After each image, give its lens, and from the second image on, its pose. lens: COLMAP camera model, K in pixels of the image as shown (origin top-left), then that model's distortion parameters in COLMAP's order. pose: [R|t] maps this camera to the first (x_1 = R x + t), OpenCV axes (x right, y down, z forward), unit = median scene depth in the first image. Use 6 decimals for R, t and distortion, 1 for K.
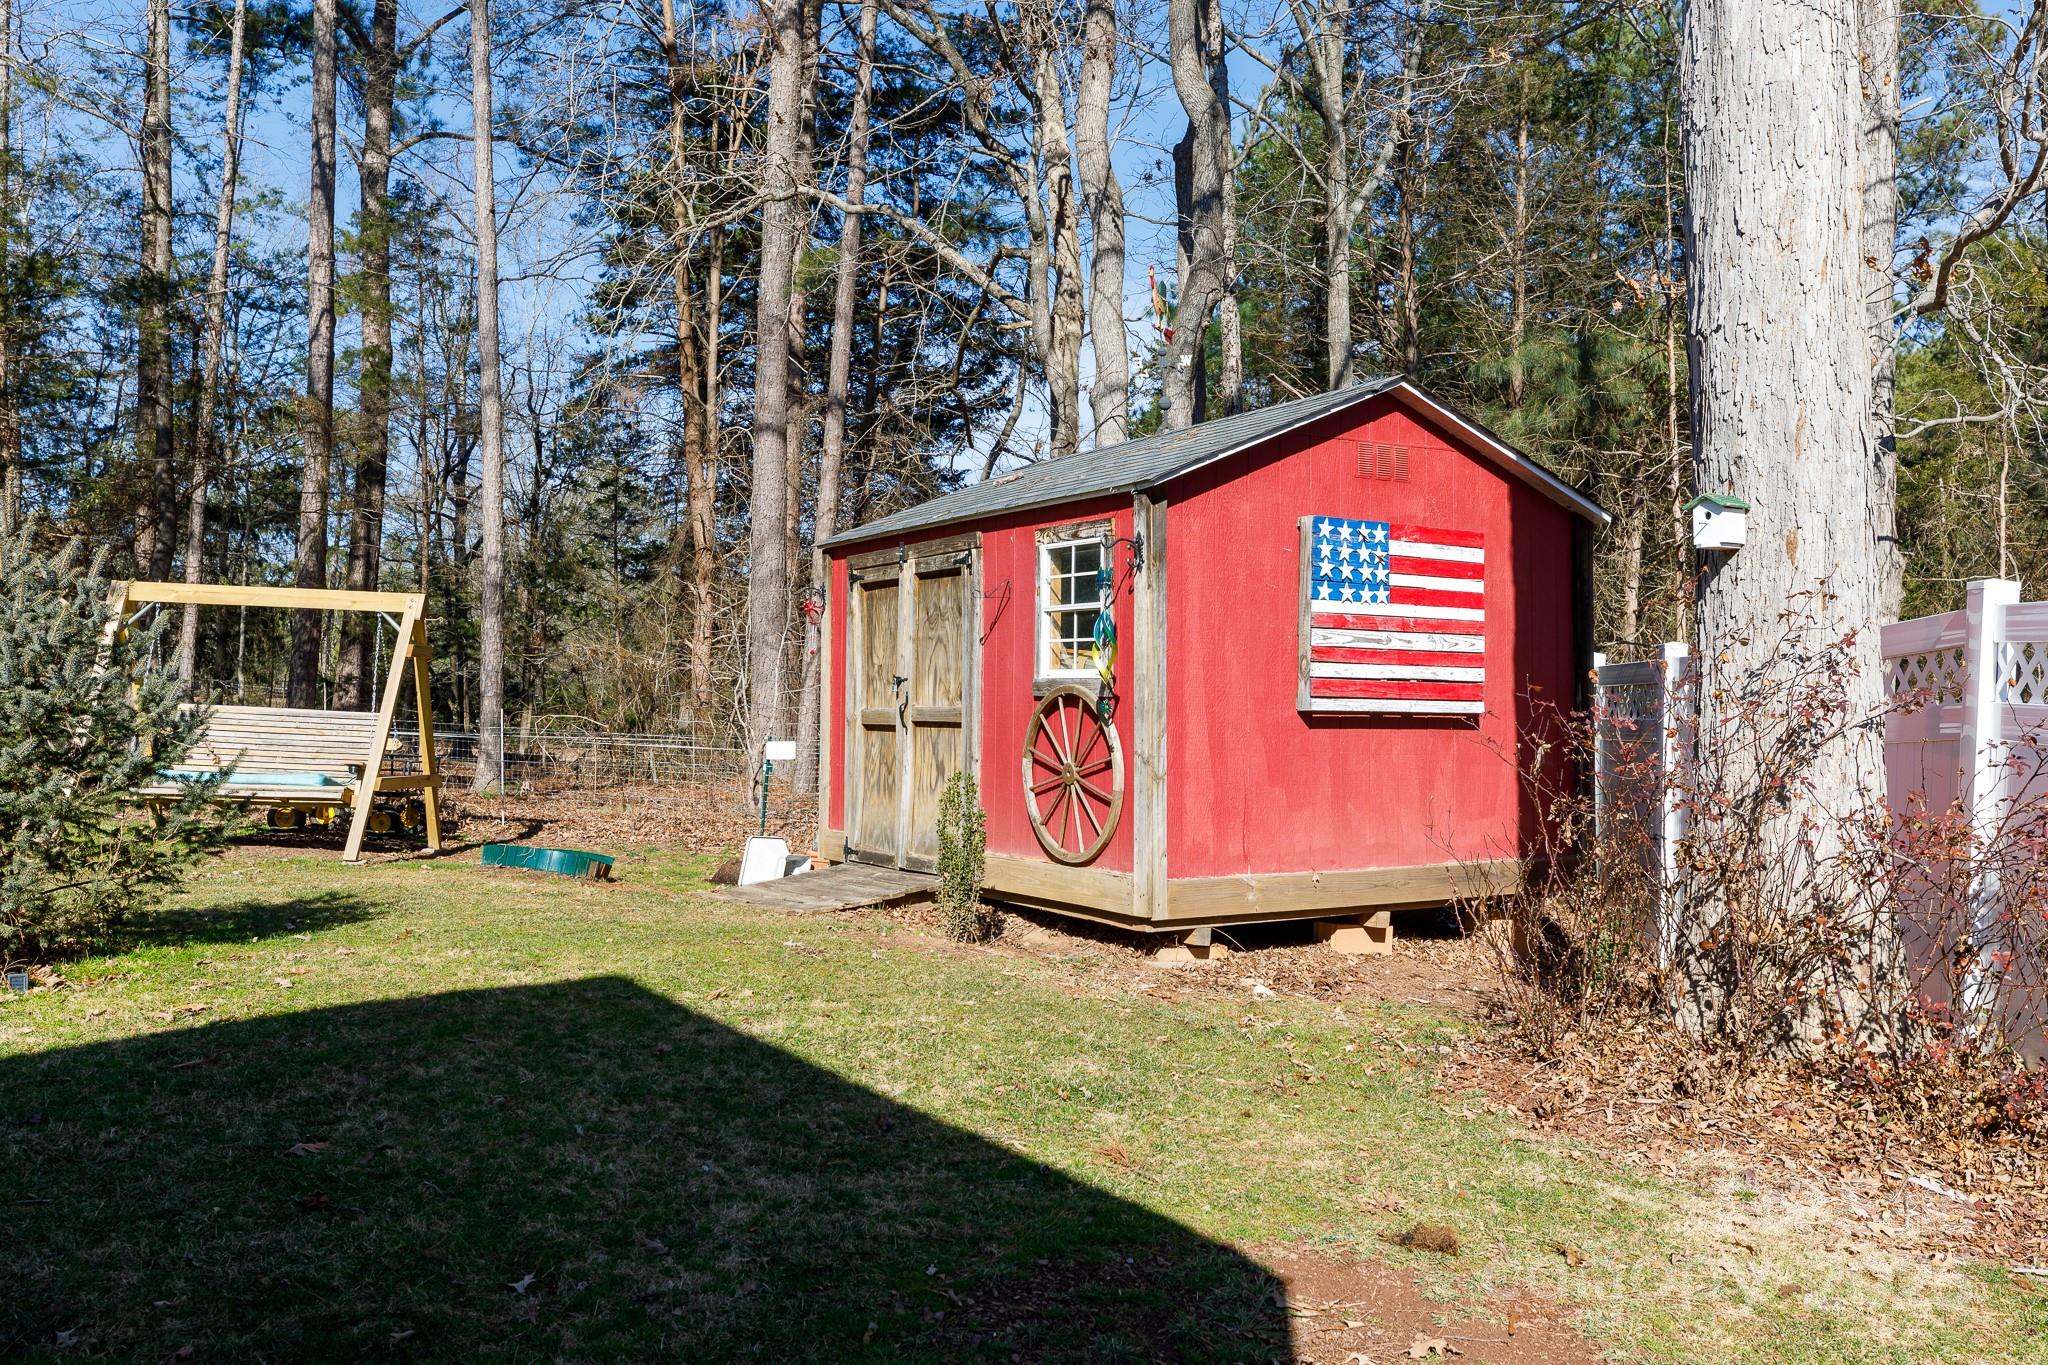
lens RADIAL K [[1707.0, 0, 1024.0], [0, 1707.0, 682.5], [0, 0, 1]] dist [0.002092, 0.005184]
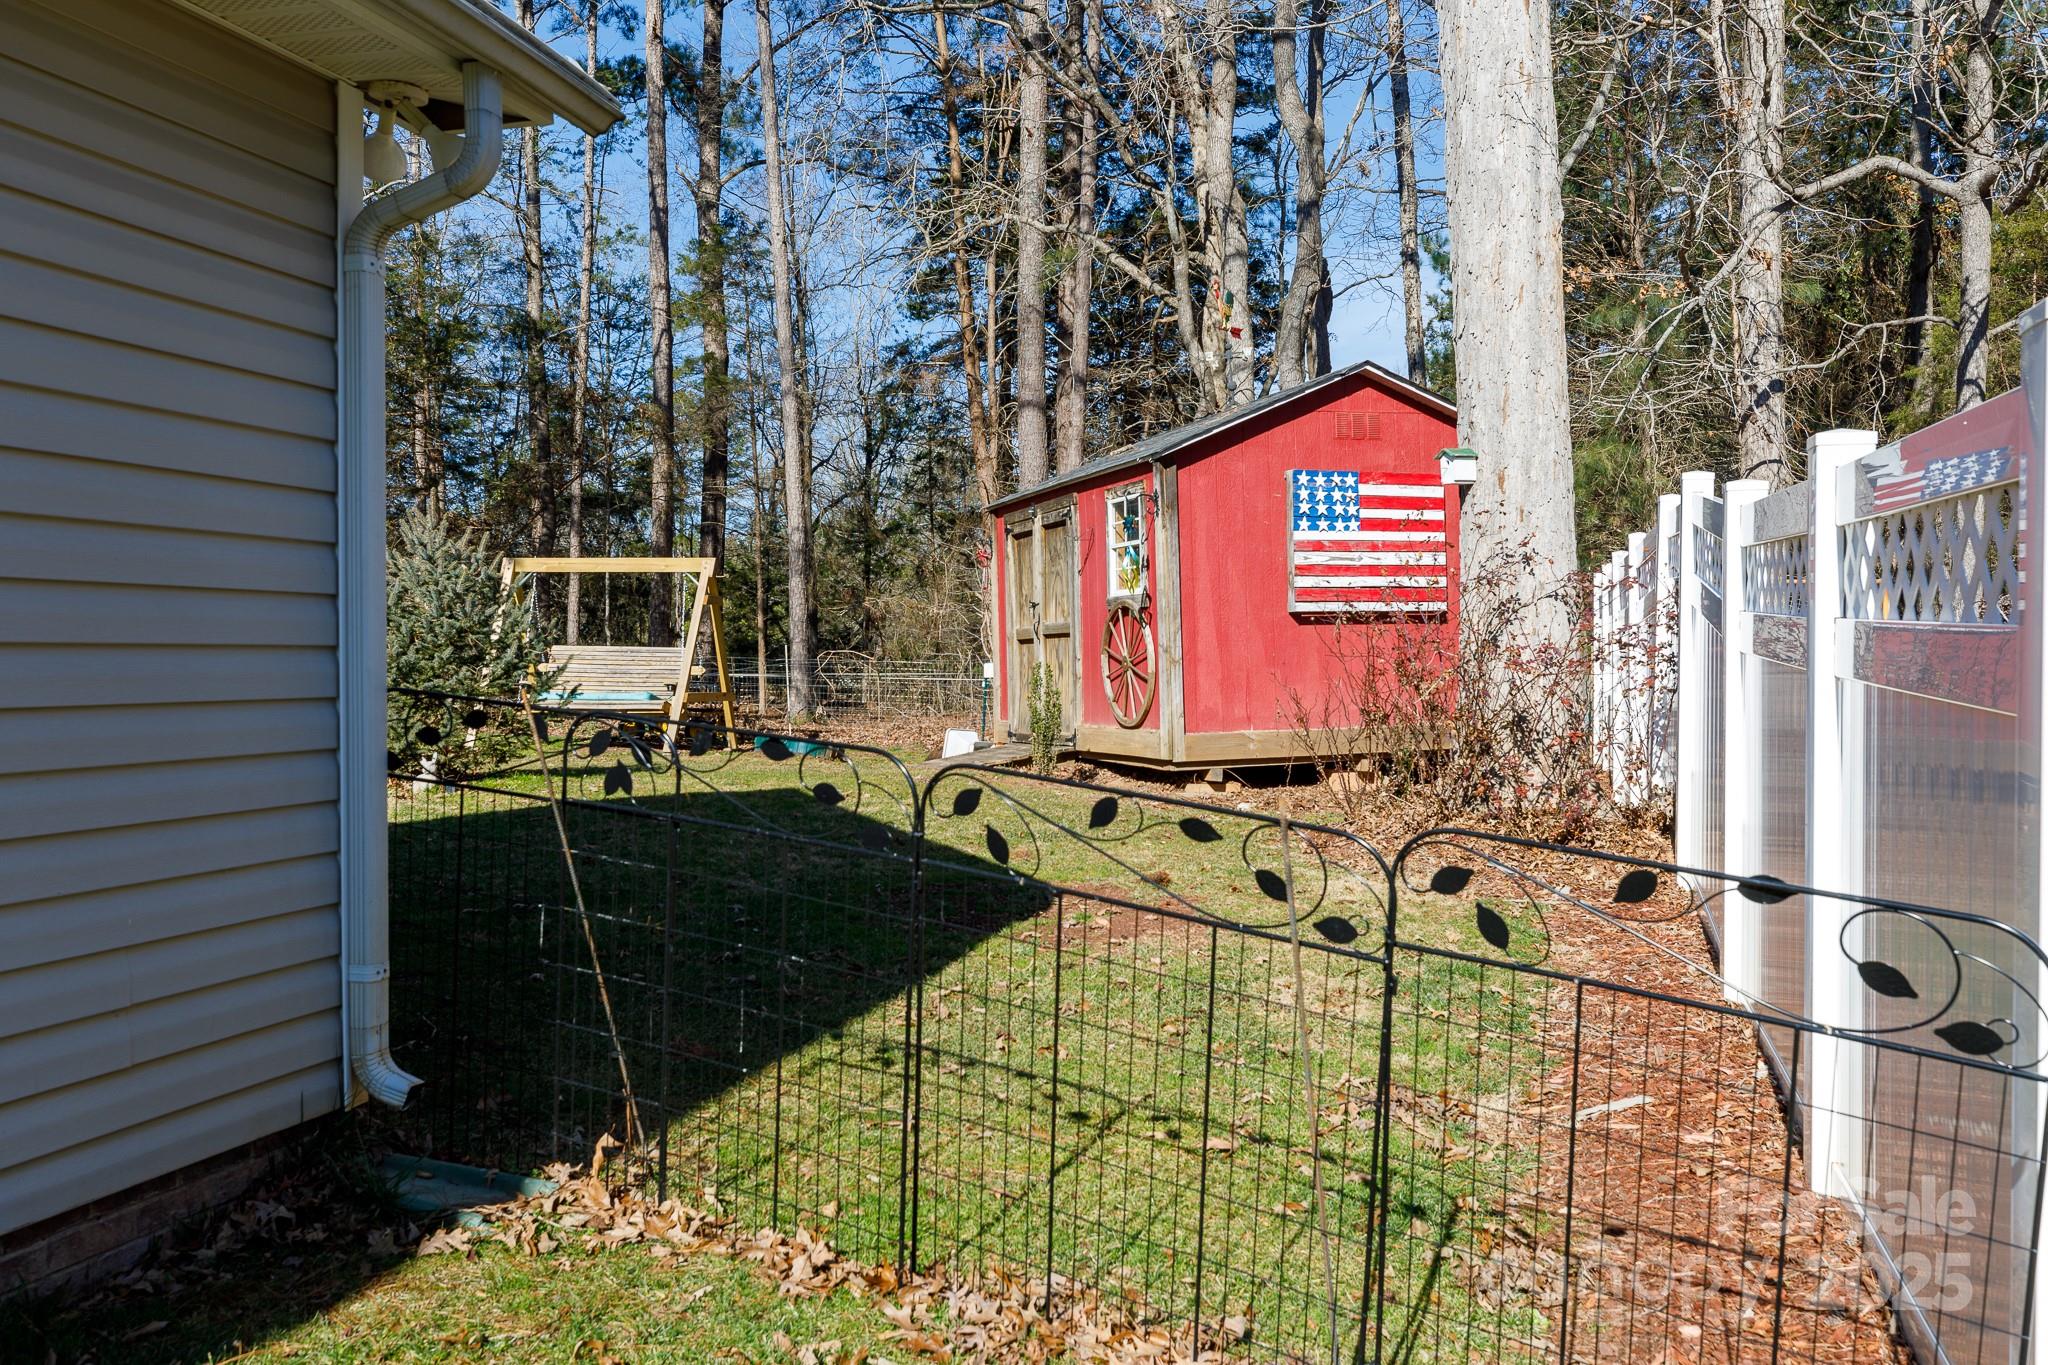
lens RADIAL K [[1707.0, 0, 1024.0], [0, 1707.0, 682.5], [0, 0, 1]] dist [0.002092, 0.005184]
pose [[0.977869, -0.028526, -0.207263, 0.215601], [0.034137, 0.999140, 0.023544, 0.030569], [0.206413, -0.030099, 0.978002, -0.357213]]
